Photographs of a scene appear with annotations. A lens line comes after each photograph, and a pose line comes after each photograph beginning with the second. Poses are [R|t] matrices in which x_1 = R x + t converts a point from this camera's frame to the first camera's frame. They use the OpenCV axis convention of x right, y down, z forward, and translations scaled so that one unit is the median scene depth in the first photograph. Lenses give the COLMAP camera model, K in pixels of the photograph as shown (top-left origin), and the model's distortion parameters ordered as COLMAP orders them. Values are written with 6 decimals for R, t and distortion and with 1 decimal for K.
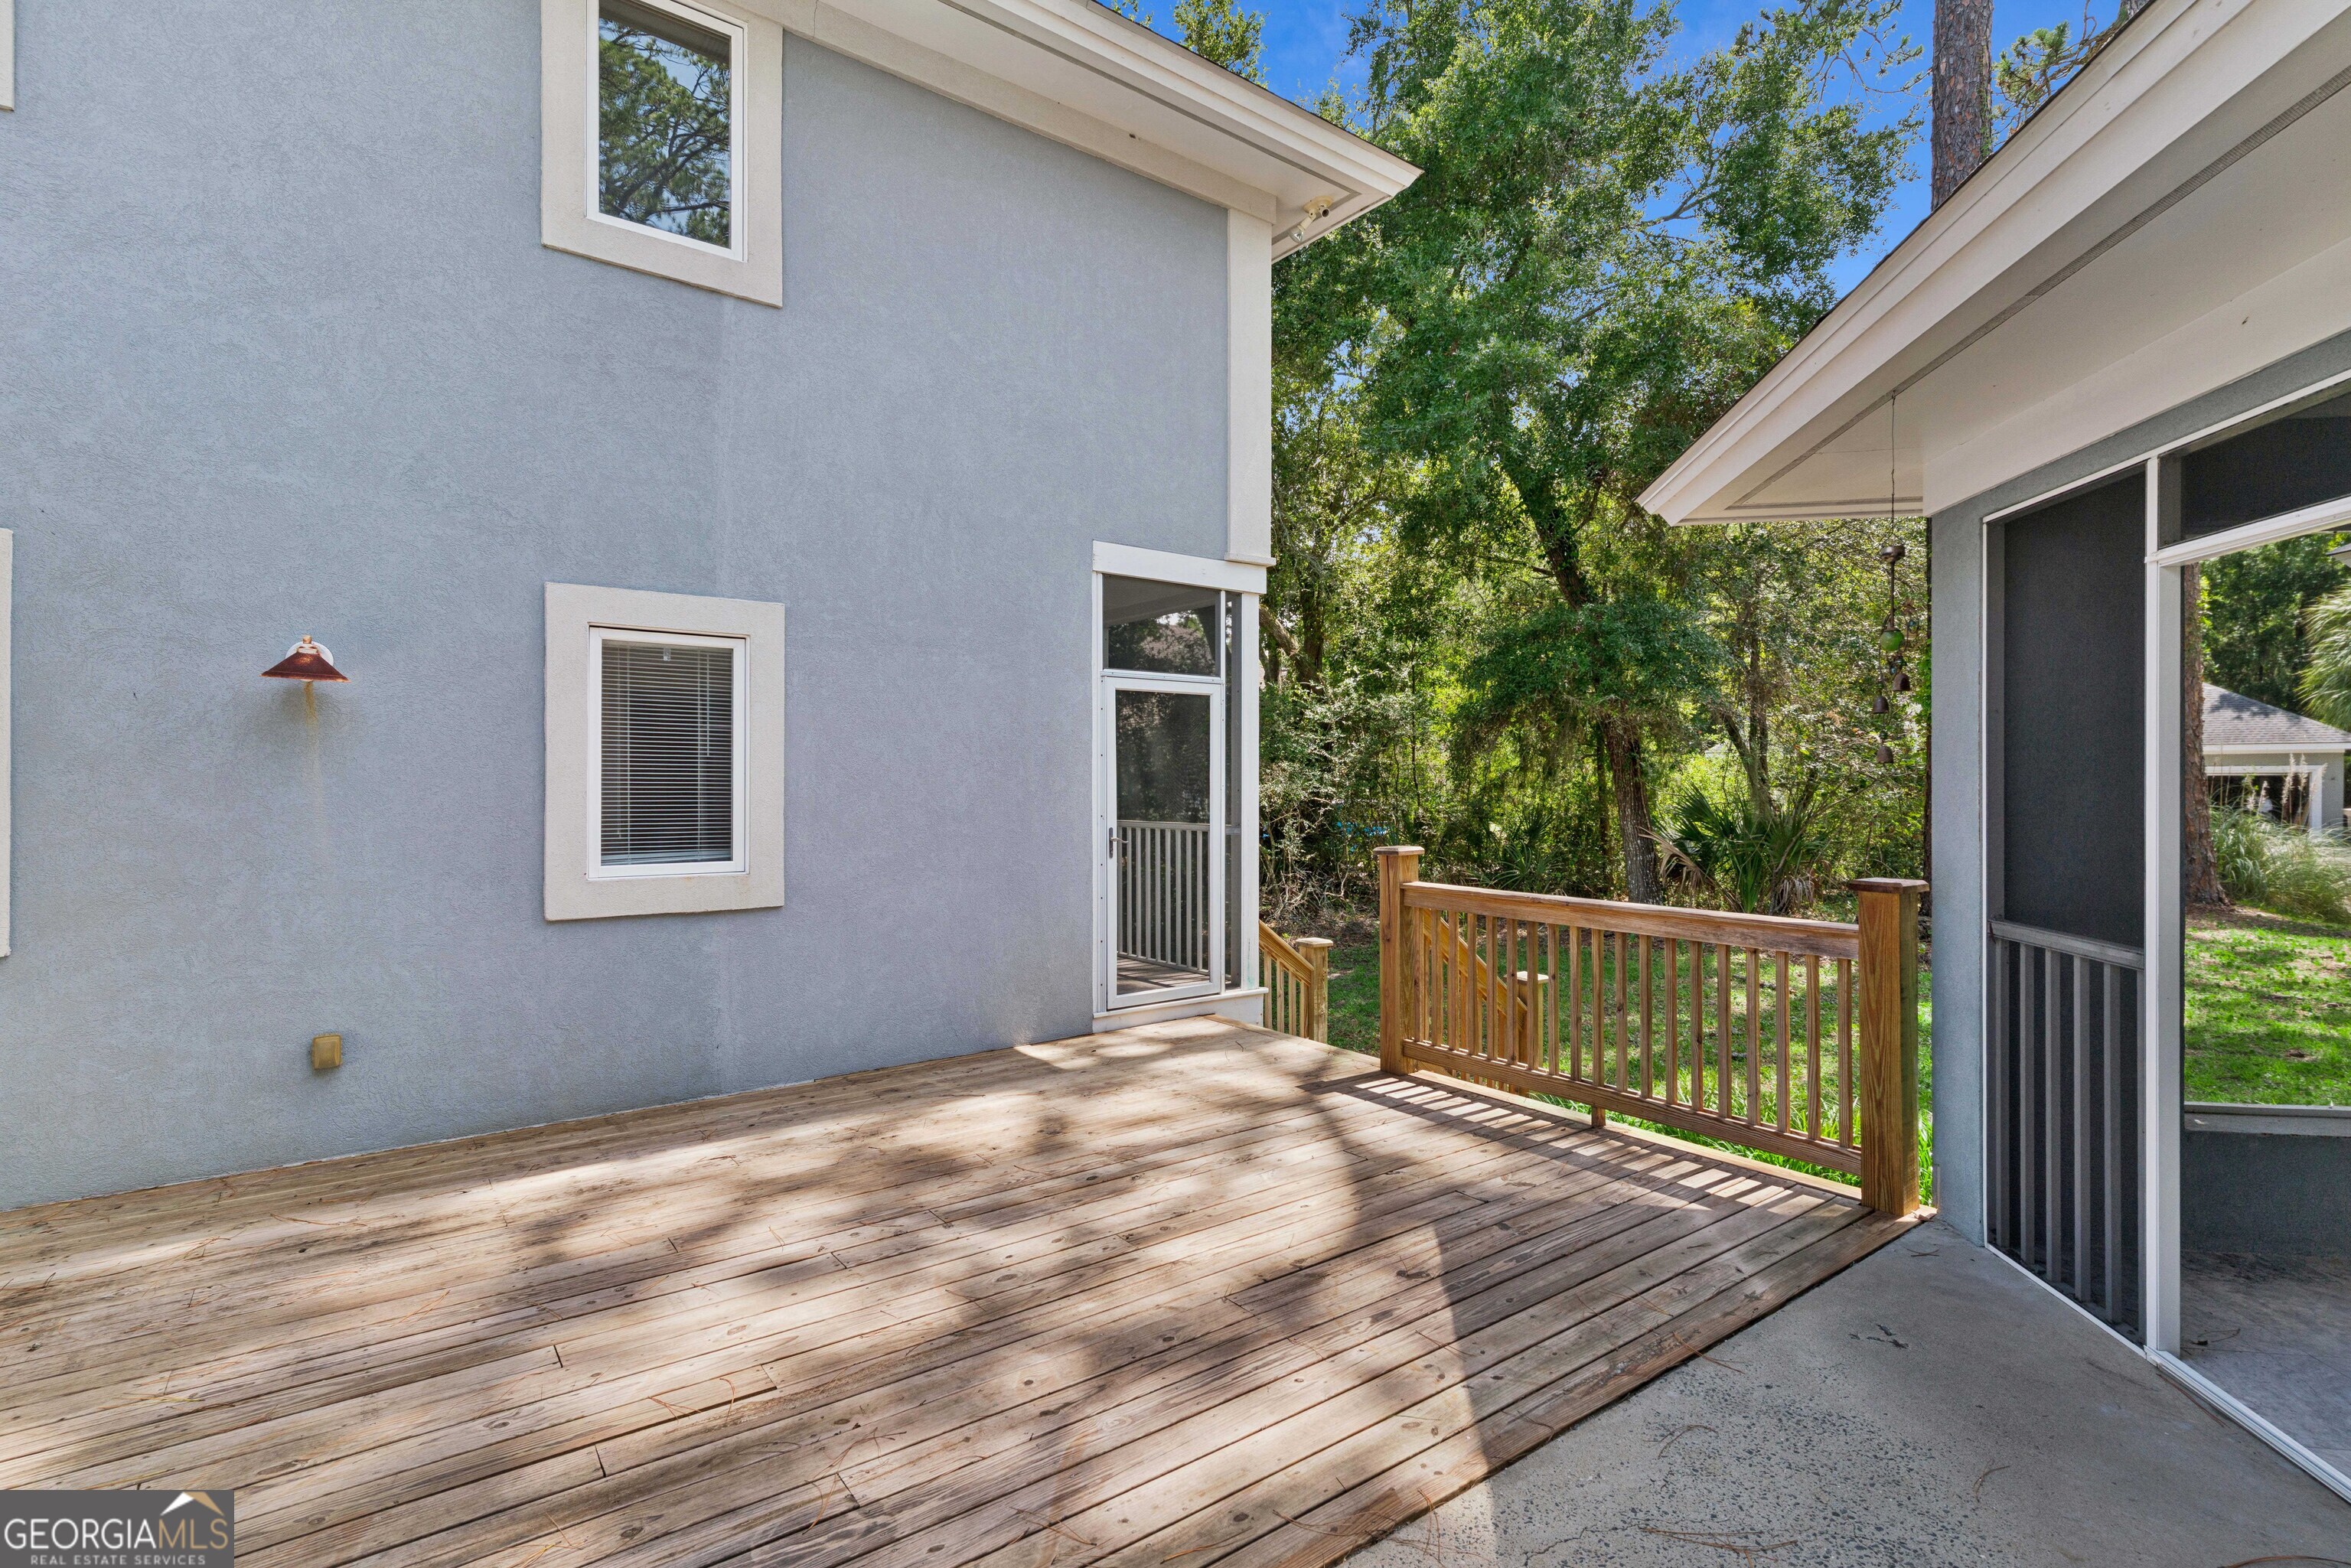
lens RADIAL K [[1112.0, 0, 1169.7], [0, 1112.0, 782.6], [0, 0, 1]] dist [0.008159, -0.000081]
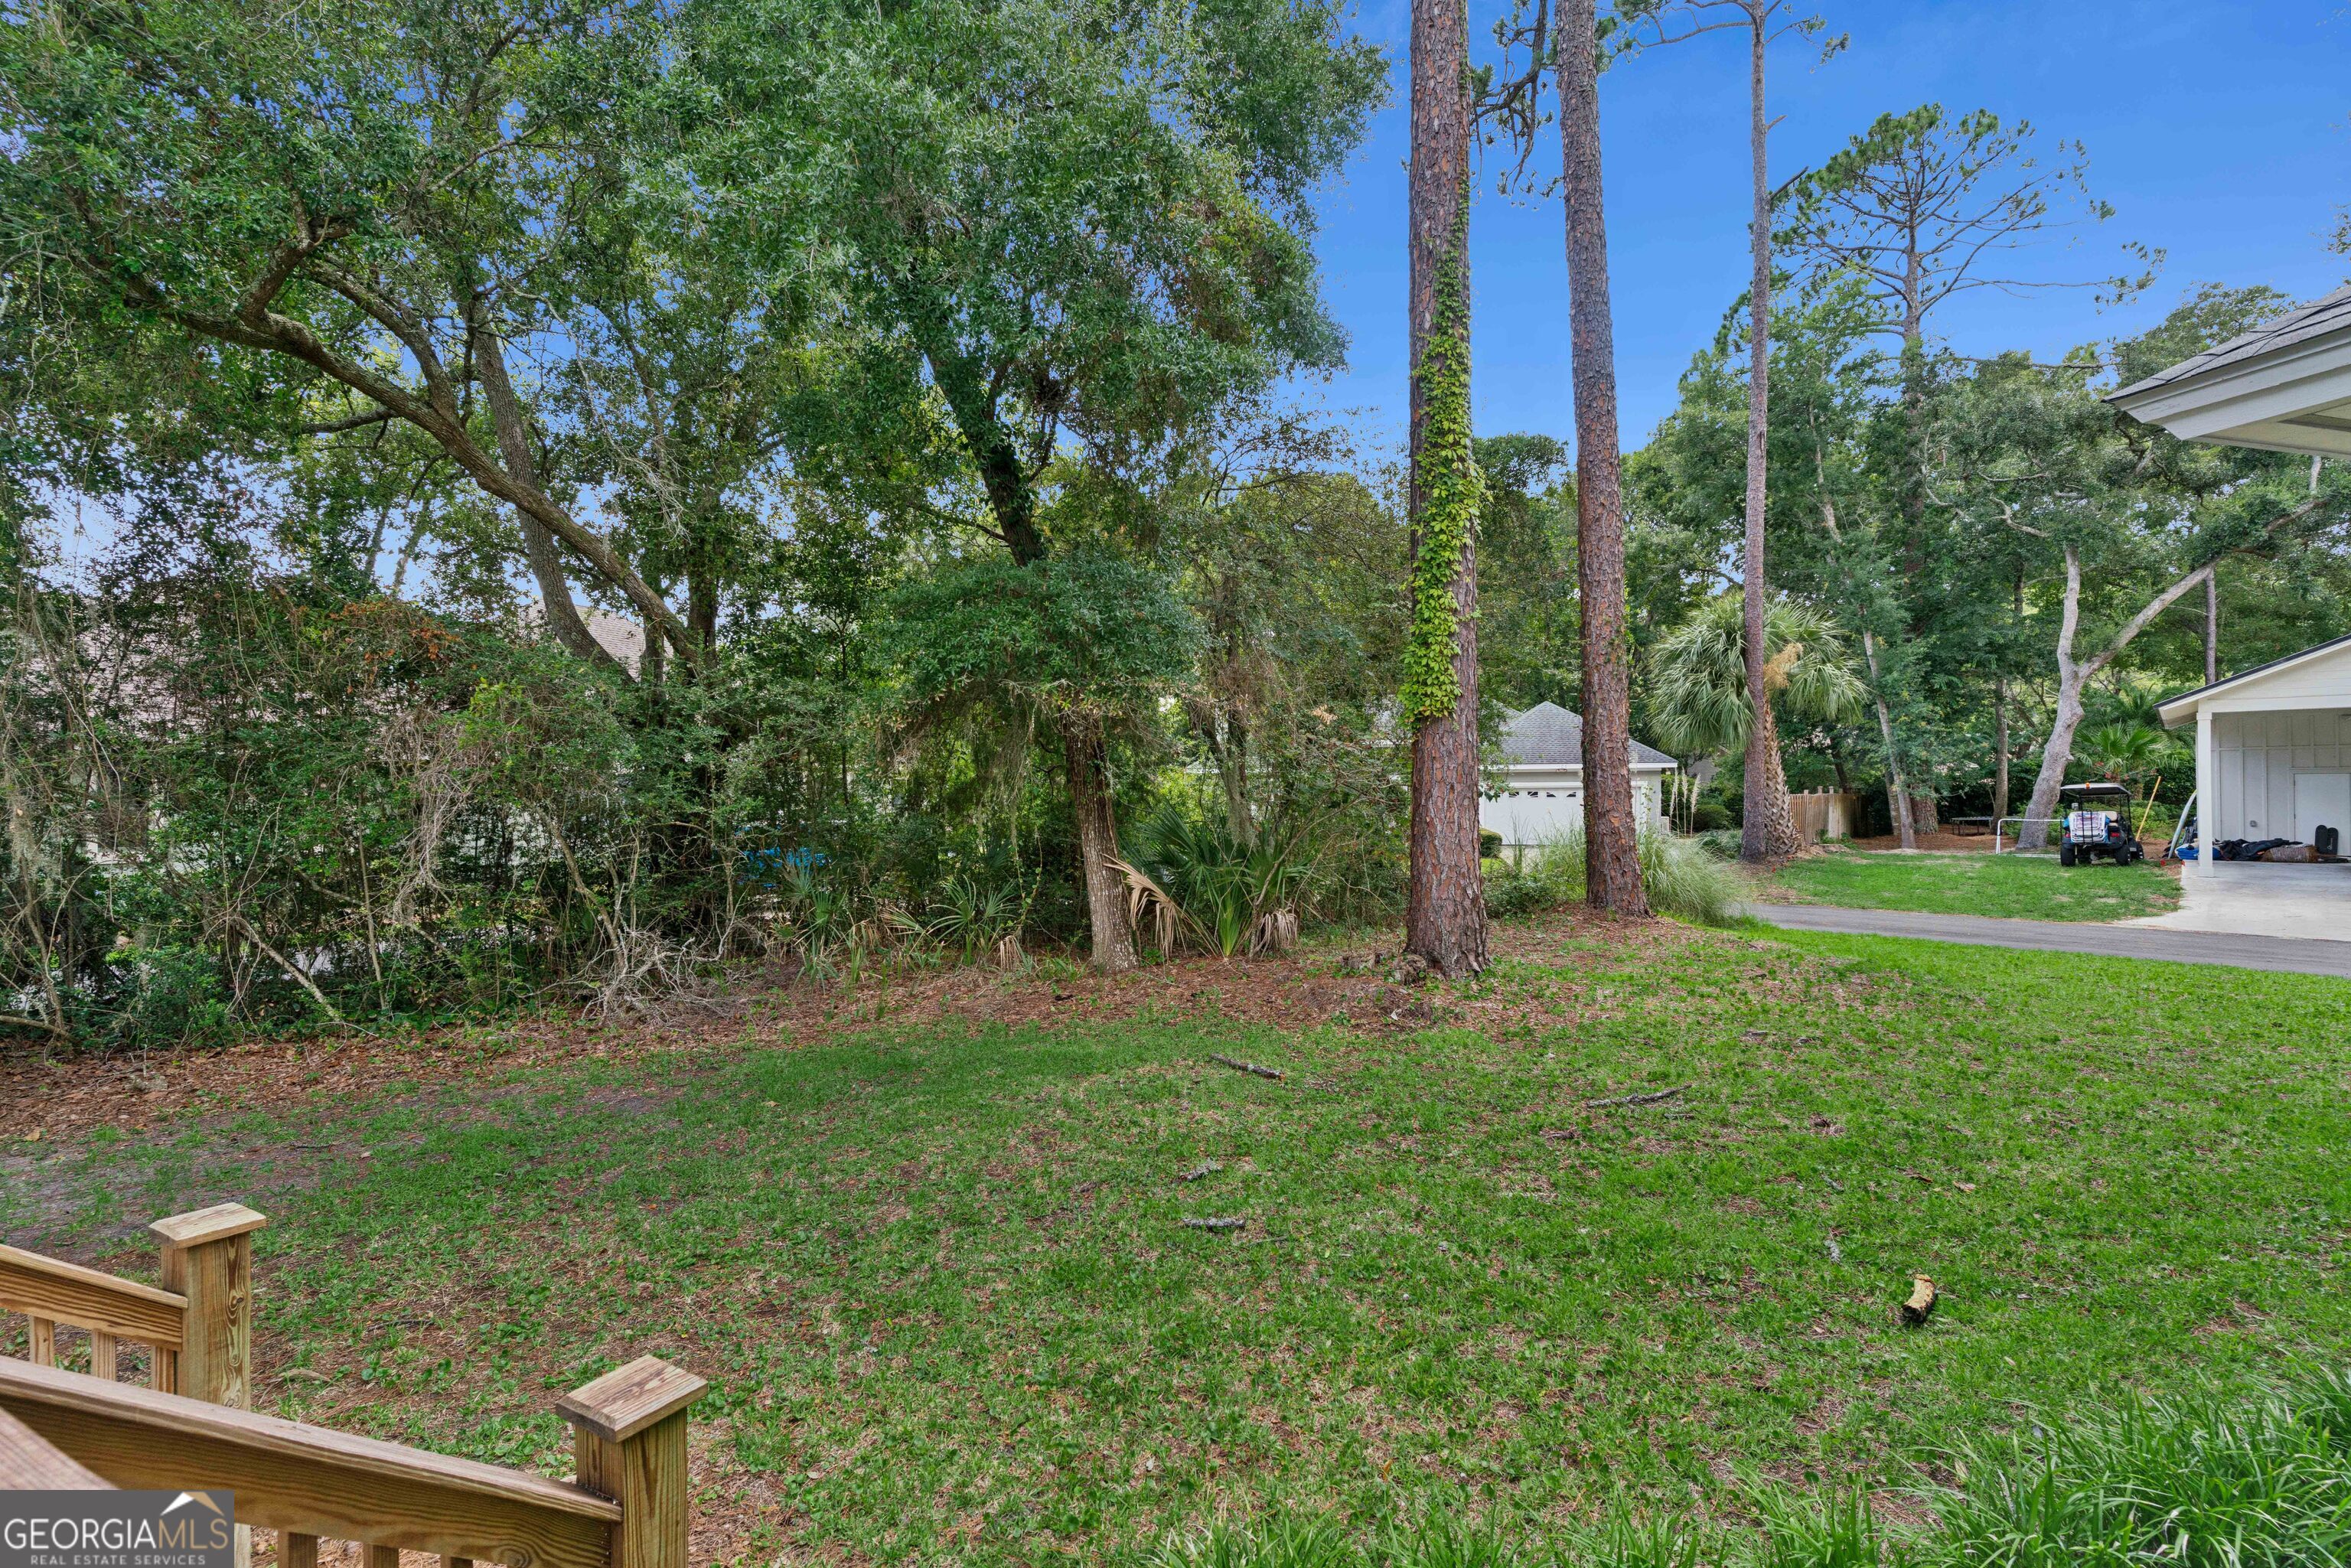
lens RADIAL K [[1117.4, 0, 1176.4], [0, 1117.4, 795.7], [0, 0, 1]] dist [0.009928, -0.000805]
pose [[0.906969, -0.003732, 0.421181, 0.379787], [0.005631, 0.999979, -0.003264, 0.003629], [-0.421160, 0.005332, 0.906971, 0.735313]]
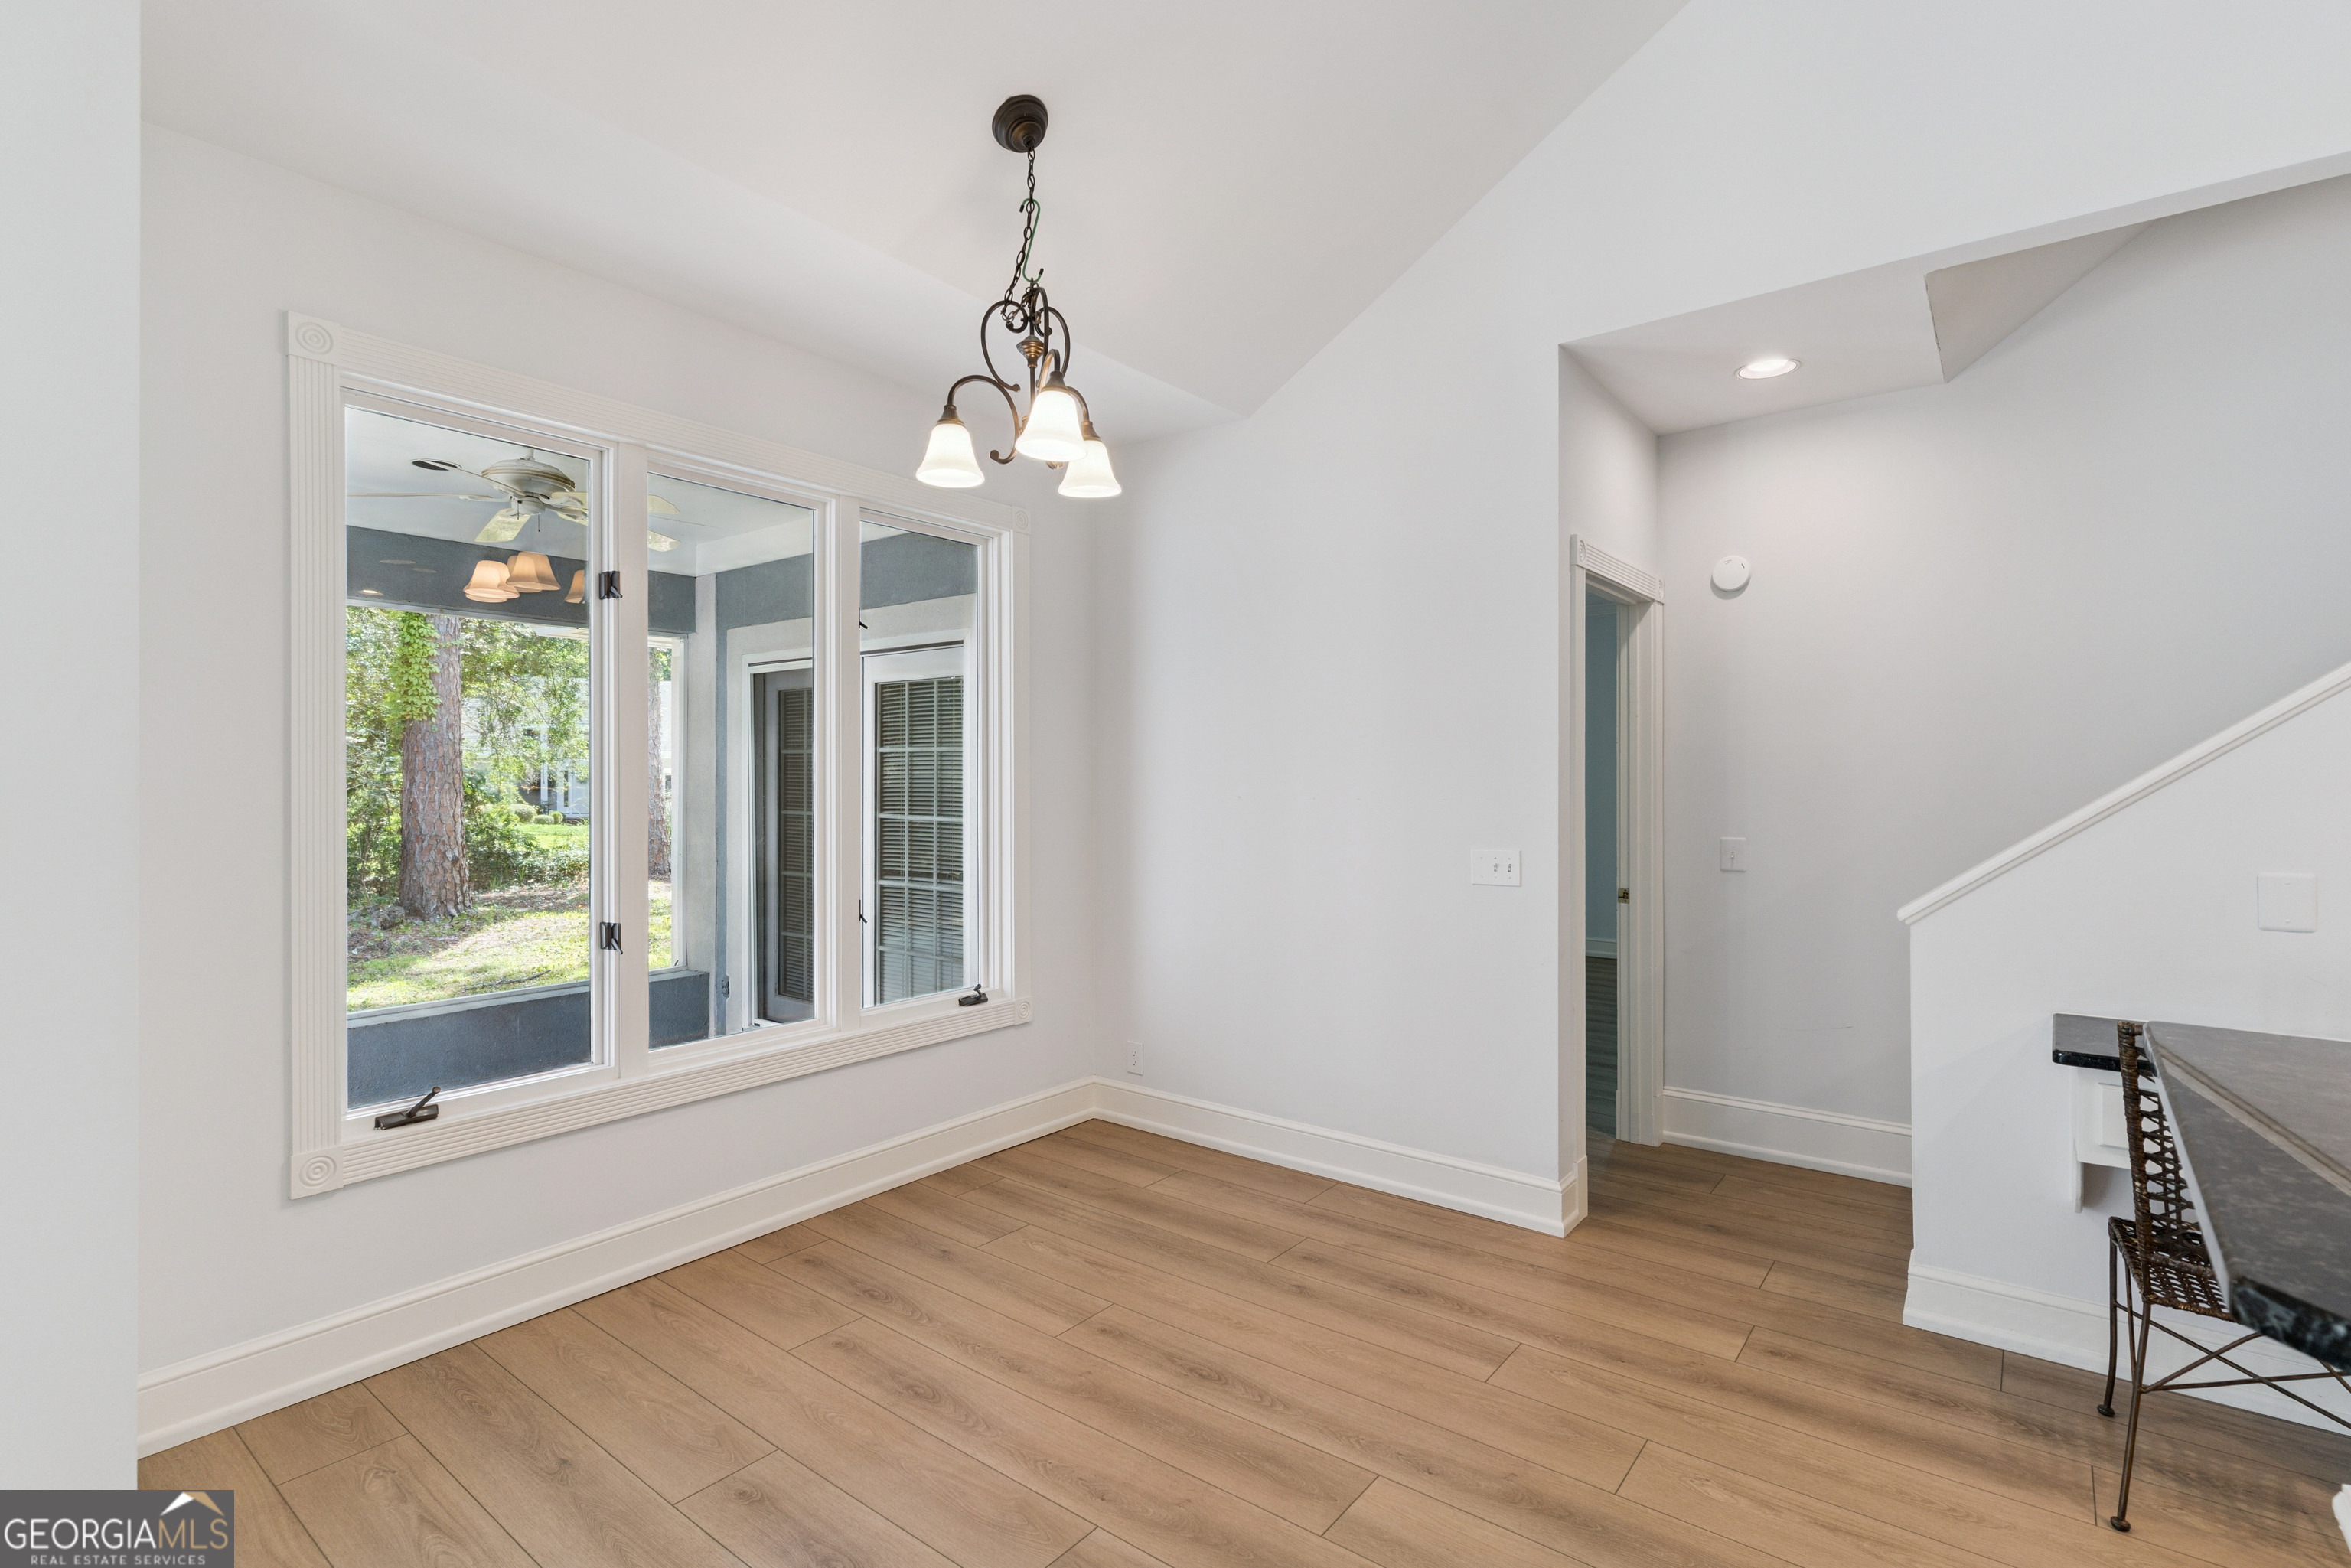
lens RADIAL K [[1115.7, 0, 1178.4], [0, 1115.7, 779.3], [0, 0, 1]] dist [0.001006, -0.001316]
pose [[0.492165, -0.002702, 0.870498, 0.272504], [0.003441, 0.999993, 0.001158, -0.002089], [-0.870495, 0.002425, 0.492171, -0.419652]]
